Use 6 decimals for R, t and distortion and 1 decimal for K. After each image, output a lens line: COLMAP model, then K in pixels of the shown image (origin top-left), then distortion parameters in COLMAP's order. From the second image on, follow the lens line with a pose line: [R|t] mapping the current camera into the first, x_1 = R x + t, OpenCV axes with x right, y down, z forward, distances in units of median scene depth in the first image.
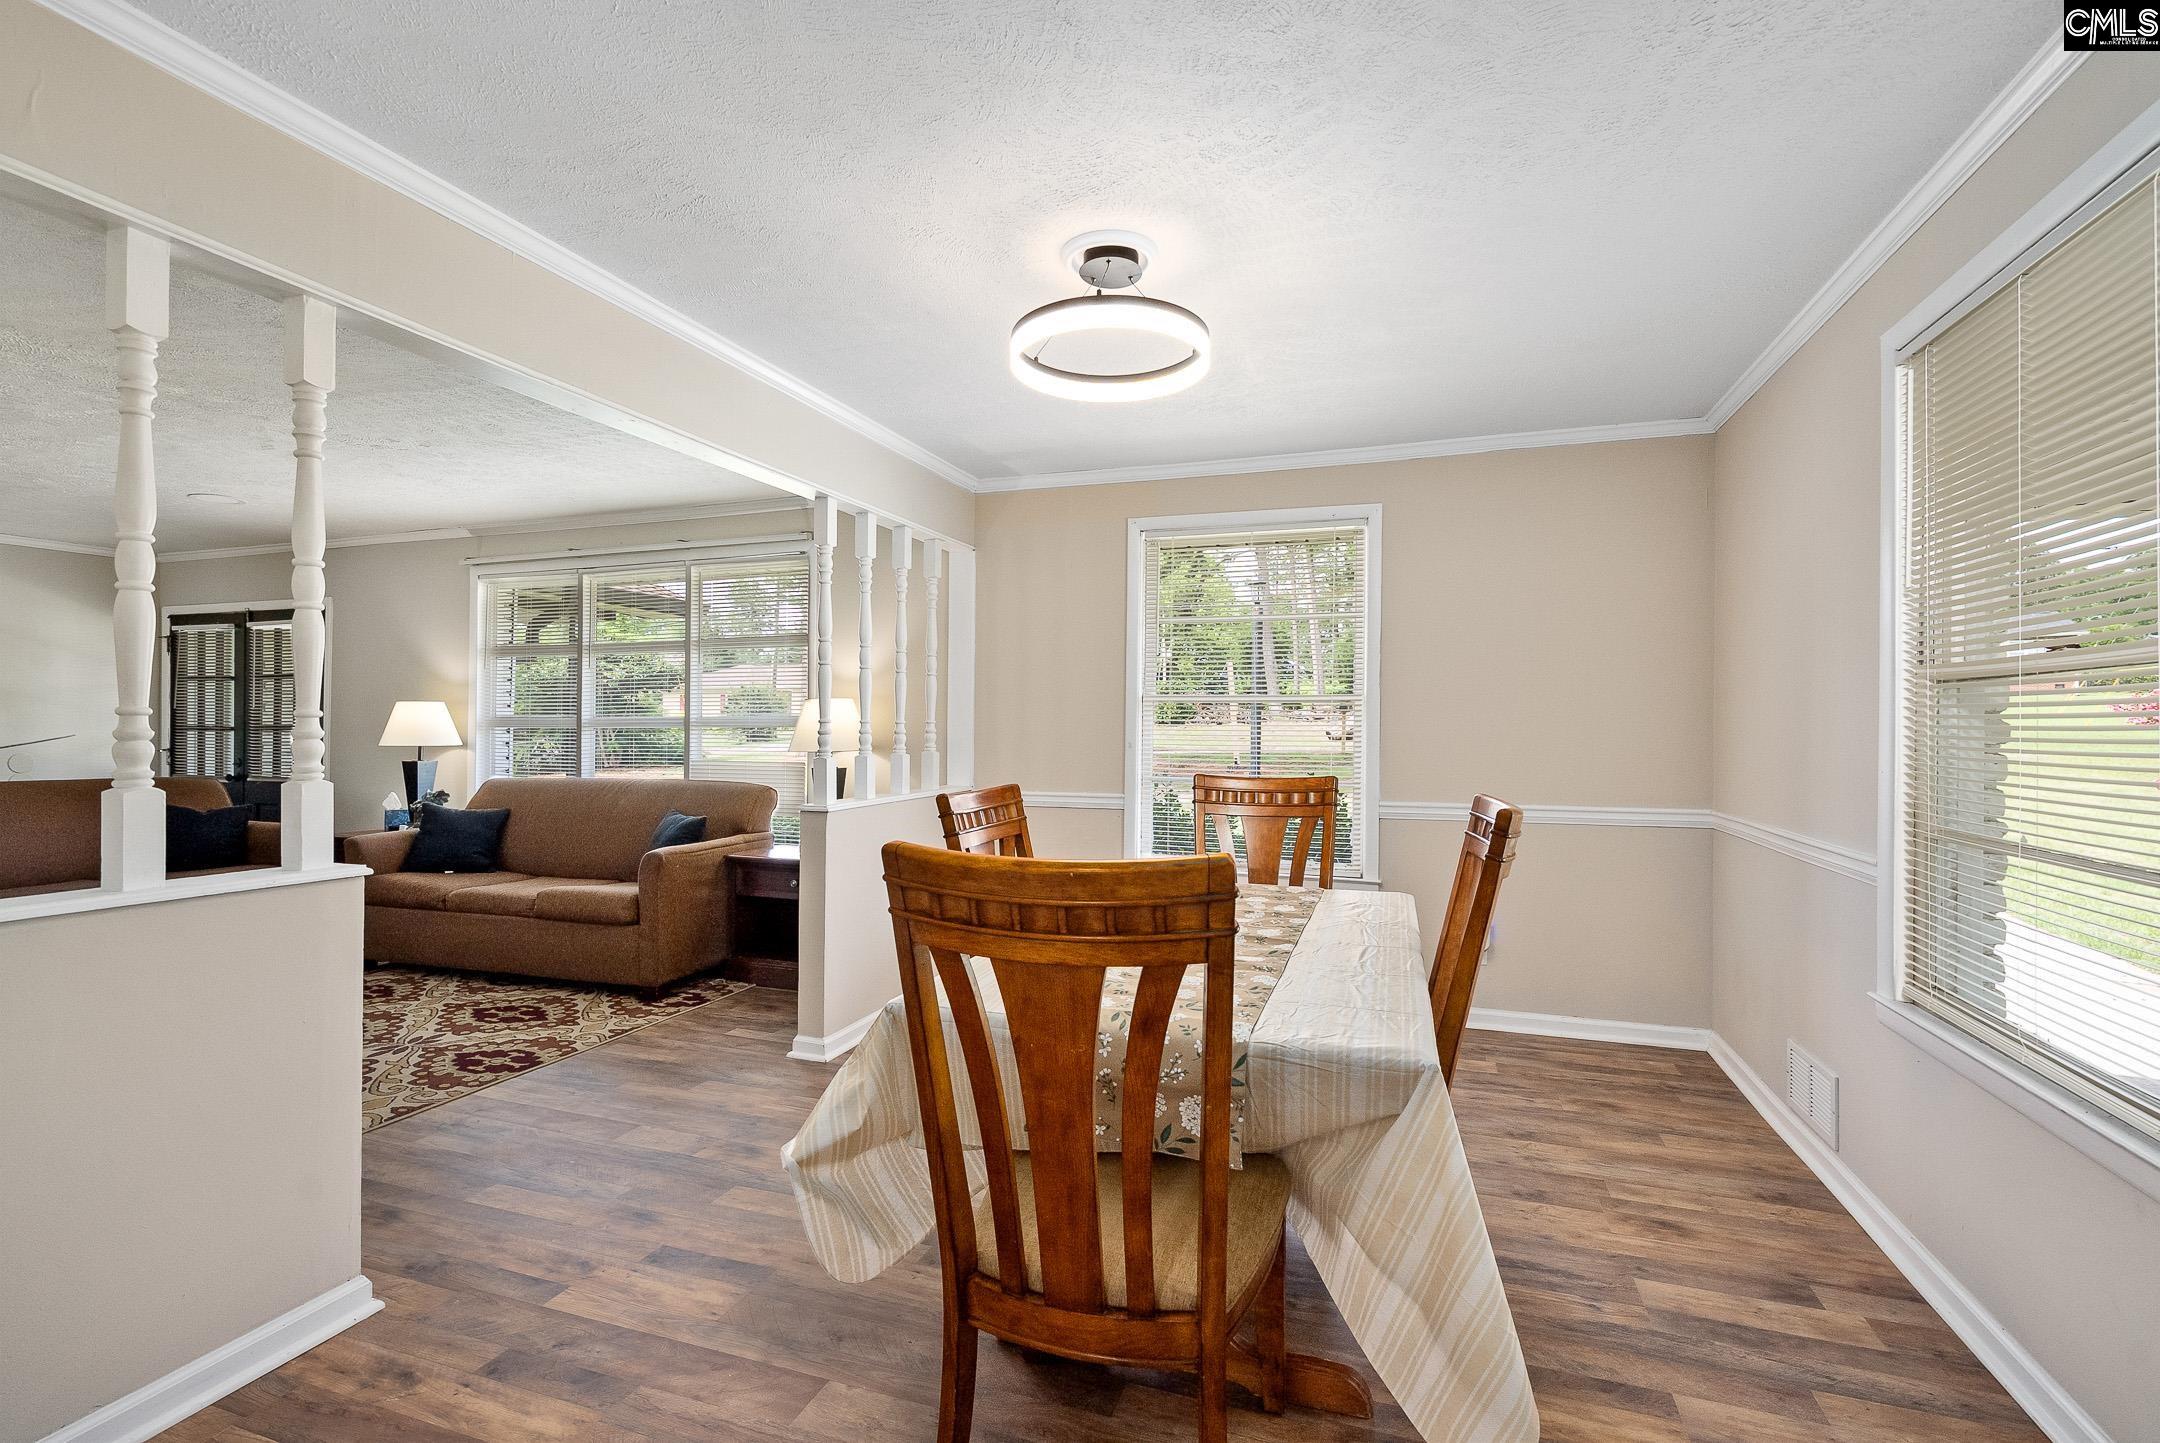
lens RADIAL K [[985.8, 0, 1070.2], [0, 985.8, 718.4], [0, 0, 1]] dist [-0.007566, 0.002374]
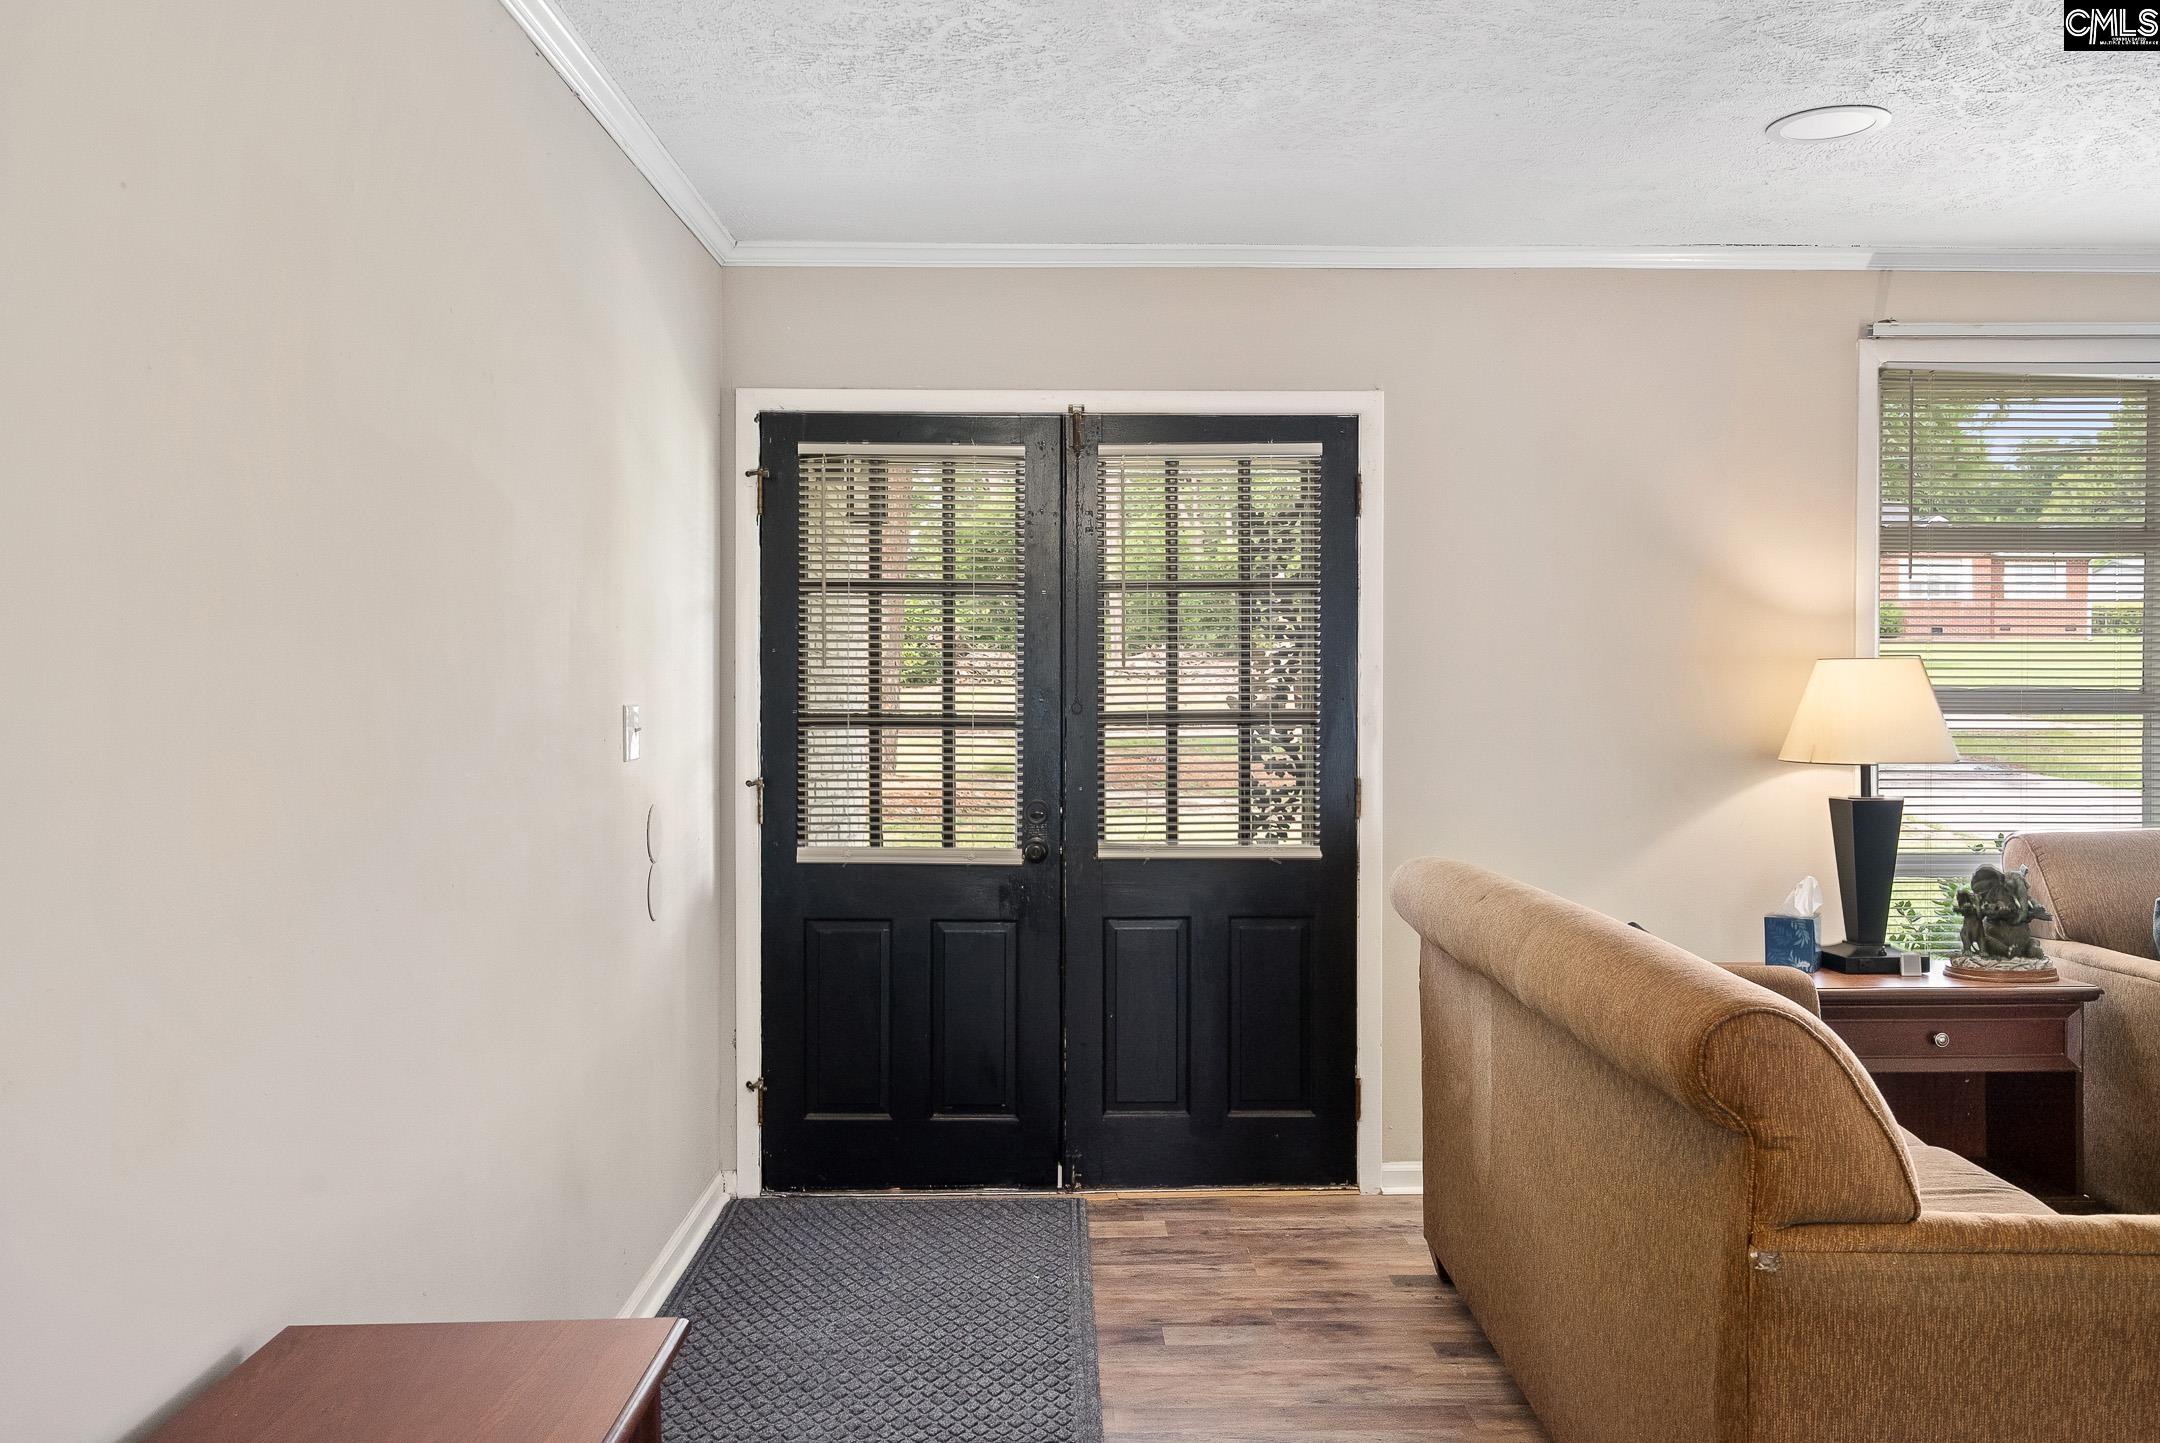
lens RADIAL K [[1673.4, 0, 1086.5], [0, 1673.4, 720.4], [0, 0, 1]] dist [-0.015569, -0.001848]
pose [[0.933603, -0.015176, 0.357989, -0.967236], [0.008440, 0.999757, 0.020370, -0.002652], [-0.358211, -0.015996, 0.933504, 0.349292]]
